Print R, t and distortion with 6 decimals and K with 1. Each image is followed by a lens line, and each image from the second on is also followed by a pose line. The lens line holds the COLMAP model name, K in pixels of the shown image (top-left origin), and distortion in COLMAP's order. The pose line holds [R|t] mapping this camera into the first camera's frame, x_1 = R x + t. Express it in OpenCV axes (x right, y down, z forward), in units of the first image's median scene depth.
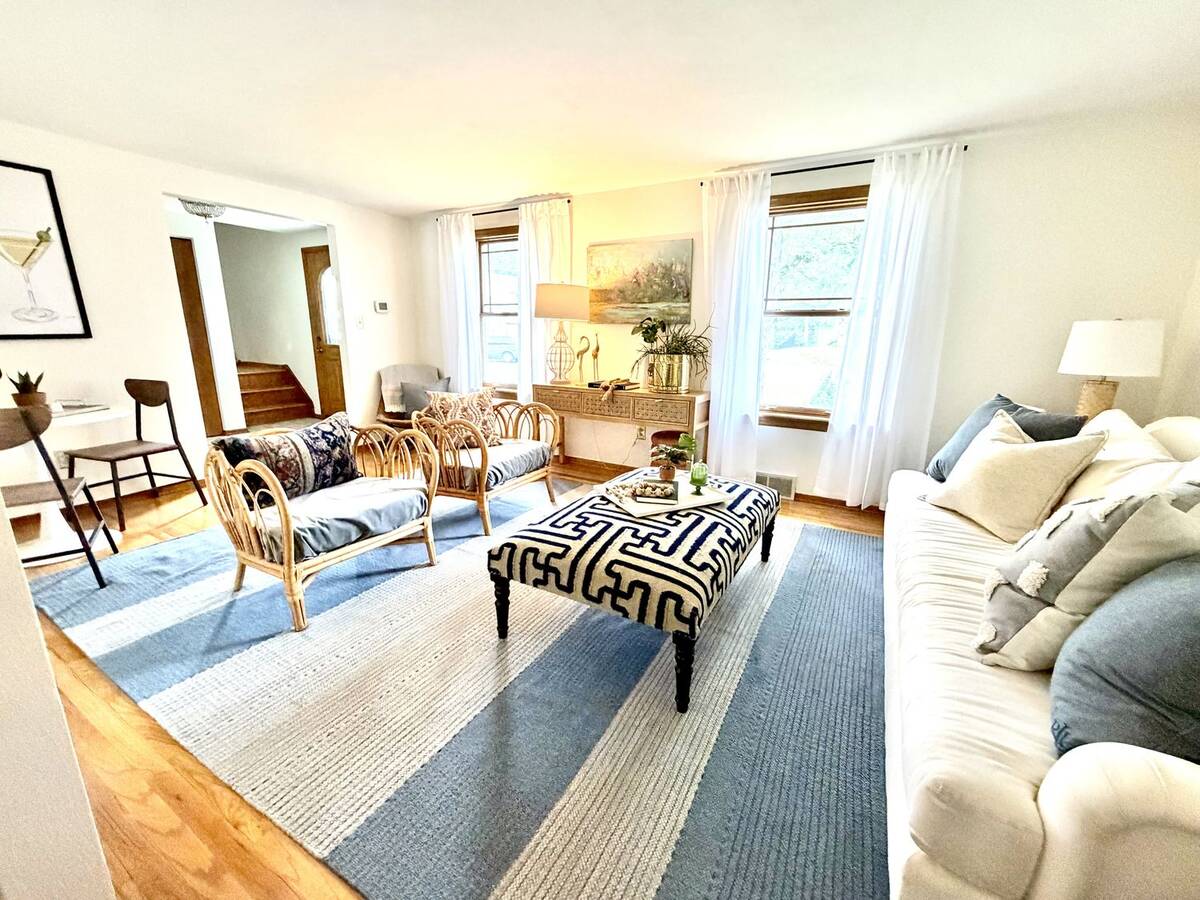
lens RADIAL K [[491.4, 0, 601.8], [0, 491.4, 450.2], [0, 0, 1]] dist [-0.000378, 0.000355]
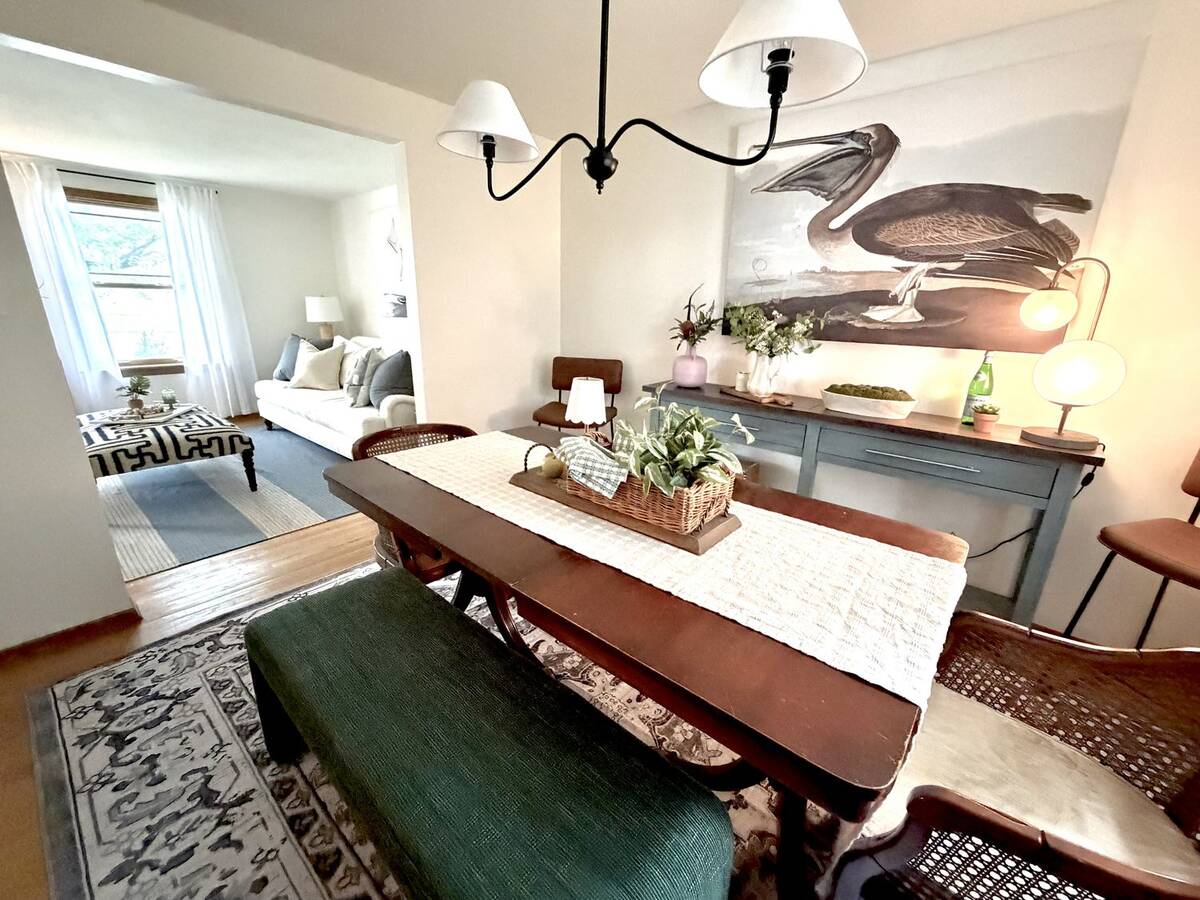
lens RADIAL K [[491.4, 0, 601.8], [0, 491.4, 450.2], [0, 0, 1]] dist [-0.000378, 0.000355]
pose [[0.191177, -0.294487, 0.936338, -0.849141], [0.211160, 0.943936, 0.253763, 0.082510], [-0.958573, 0.149203, 0.242643, -0.556831]]
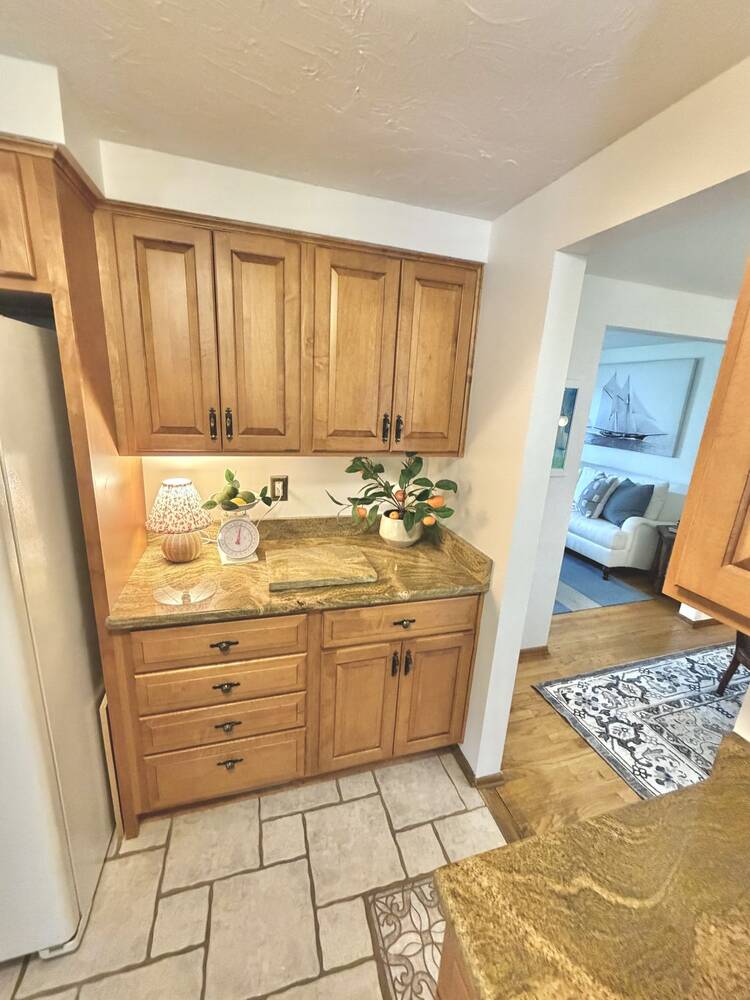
lens RADIAL K [[409.5, 0, 375.7], [0, 409.5, 500.9], [0, 0, 1]] dist [-0.000378, 0.000355]
pose [[0.677809, -0.169709, 0.715383, -1.293791], [0.128671, 0.985360, 0.111843, -0.164596], [-0.723891, 0.016241, 0.689723, -0.068967]]
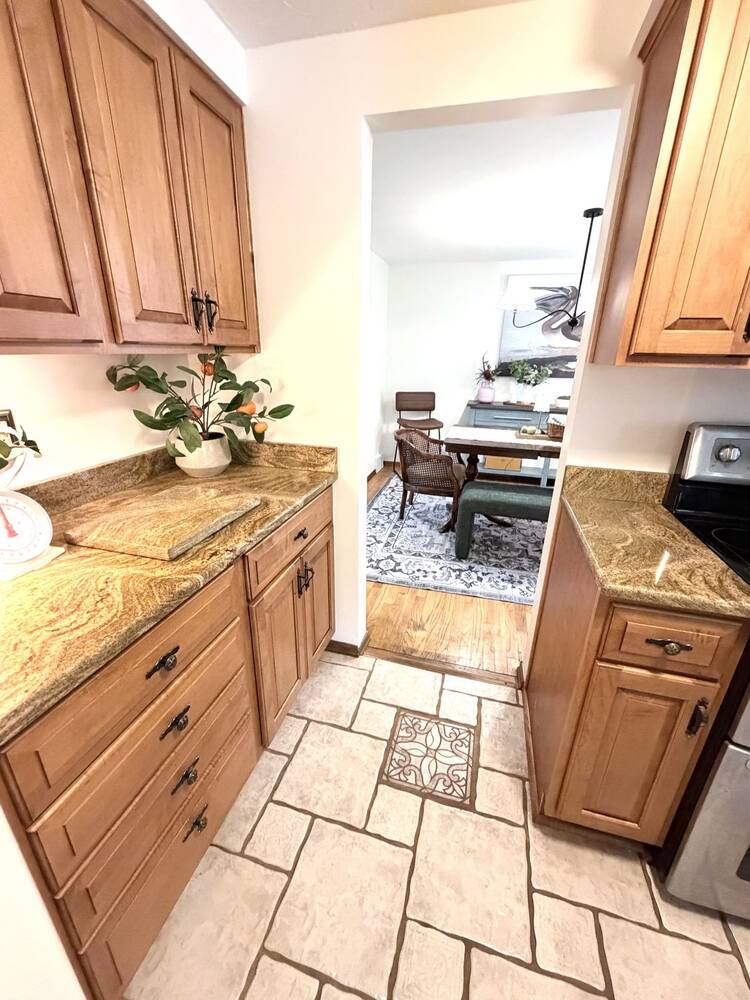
lens RADIAL K [[409.5, 0, 375.7], [0, 409.5, 500.9], [0, 0, 1]] dist [-0.000378, 0.000355]
pose [[-0.254734, -0.352611, 0.900431, -1.362656], [0.205175, 0.890240, 0.406664, -0.157849], [-0.944994, 0.288337, -0.154427, 0.270342]]
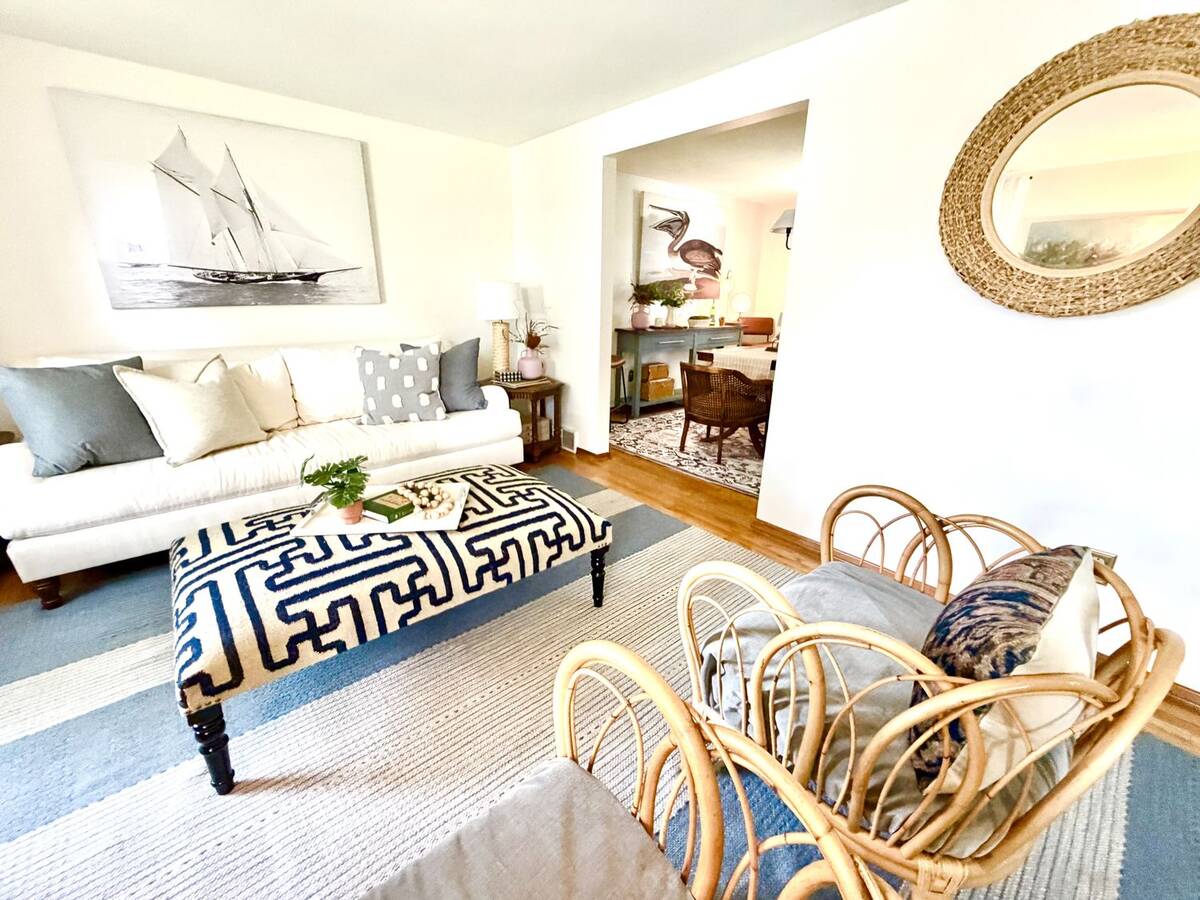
lens RADIAL K [[491.4, 0, 601.8], [0, 491.4, 450.2], [0, 0, 1]] dist [-0.000378, 0.000355]
pose [[-0.941872, -0.135593, 0.307395, -0.342766], [0.047086, 0.852638, 0.520376, -0.310959], [-0.332656, 0.504602, -0.796692, 1.173106]]
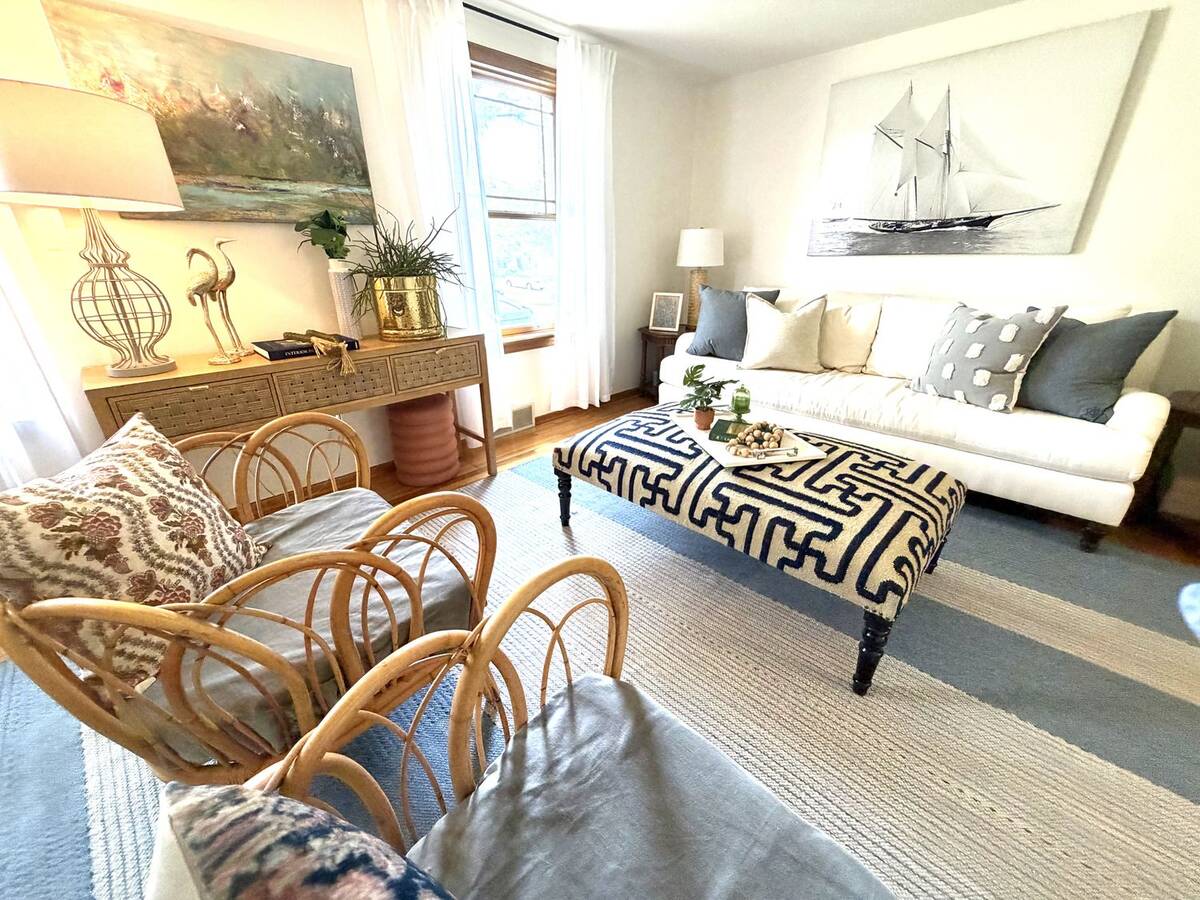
lens RADIAL K [[479.6, 0, 597.8], [0, 479.6, 450.2], [0, 0, 1]] dist [0.000363, 0.000101]
pose [[0.252233, -0.390624, 0.885320, -0.546182], [0.233575, 0.912426, 0.336037, -0.180396], [-0.939053, 0.122028, 0.321384, 0.769709]]
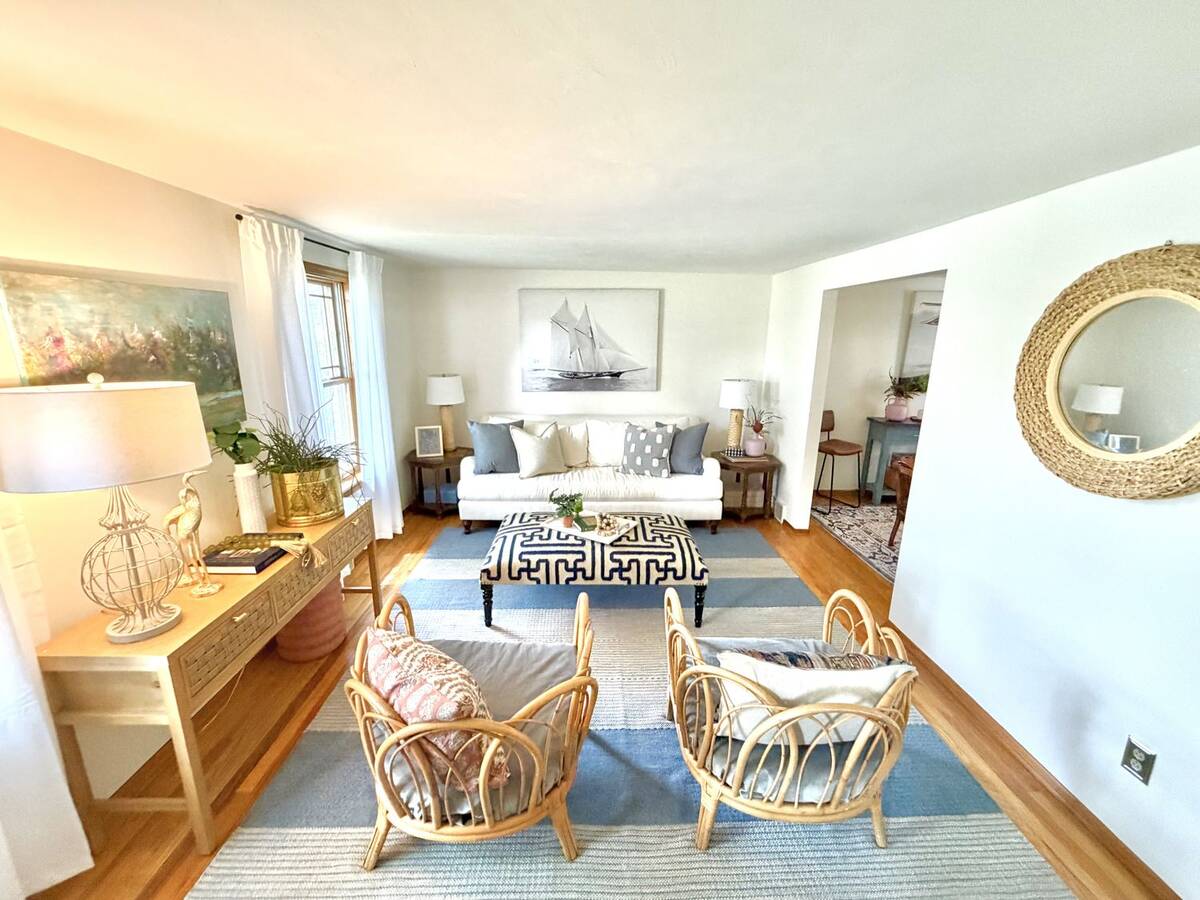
lens RADIAL K [[491.4, 0, 601.8], [0, 491.4, 450.2], [0, 0, 1]] dist [-0.000378, 0.000355]
pose [[-0.519465, -0.224030, 0.824601, -0.823546], [0.179978, 0.914685, 0.361883, -0.499383], [-0.835323, 0.336396, -0.434826, 1.212250]]
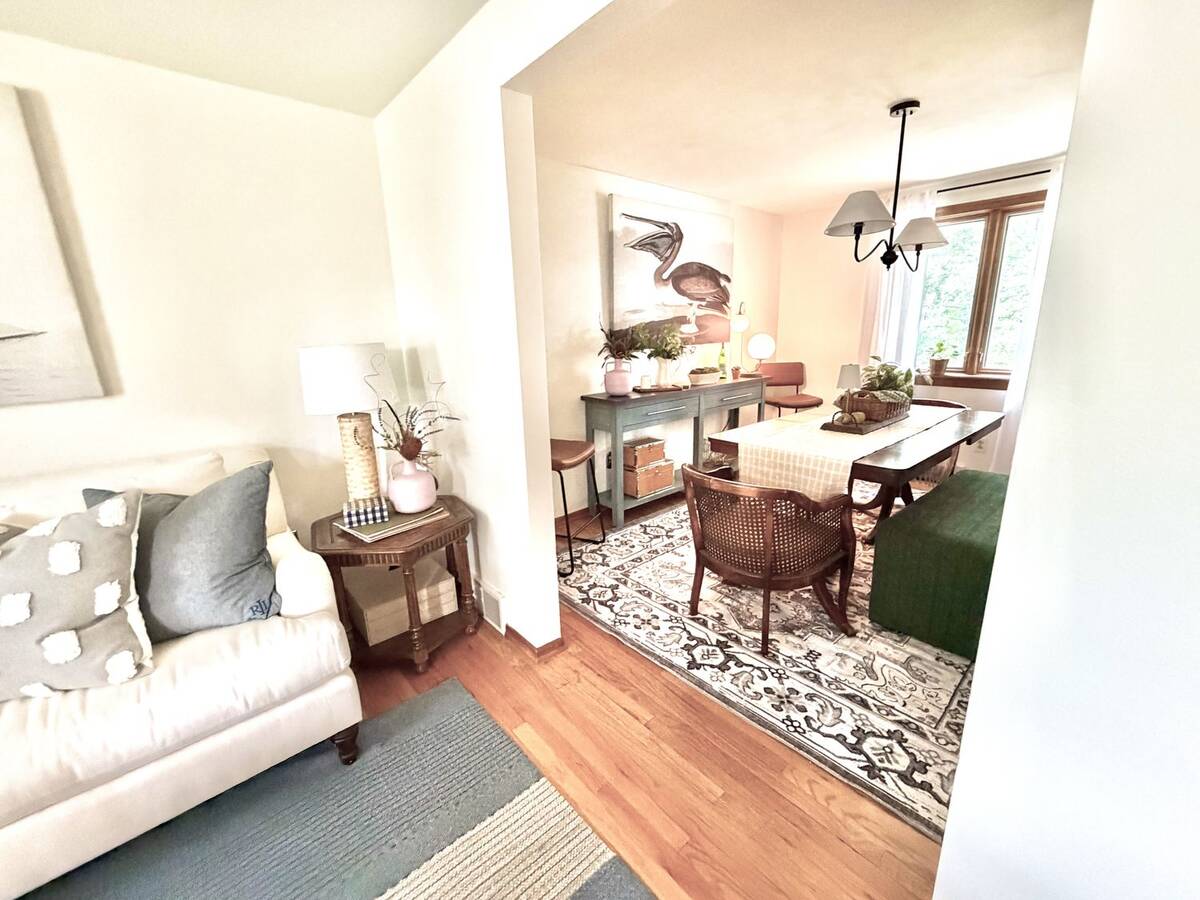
lens RADIAL K [[491.4, 0, 601.8], [0, 491.4, 450.2], [0, 0, 1]] dist [-0.000378, 0.000355]
pose [[-0.943874, -0.068022, 0.323225, -0.222845], [0.092986, 0.884268, 0.457628, -0.181875], [-0.316946, 0.461998, -0.828313, 0.548069]]
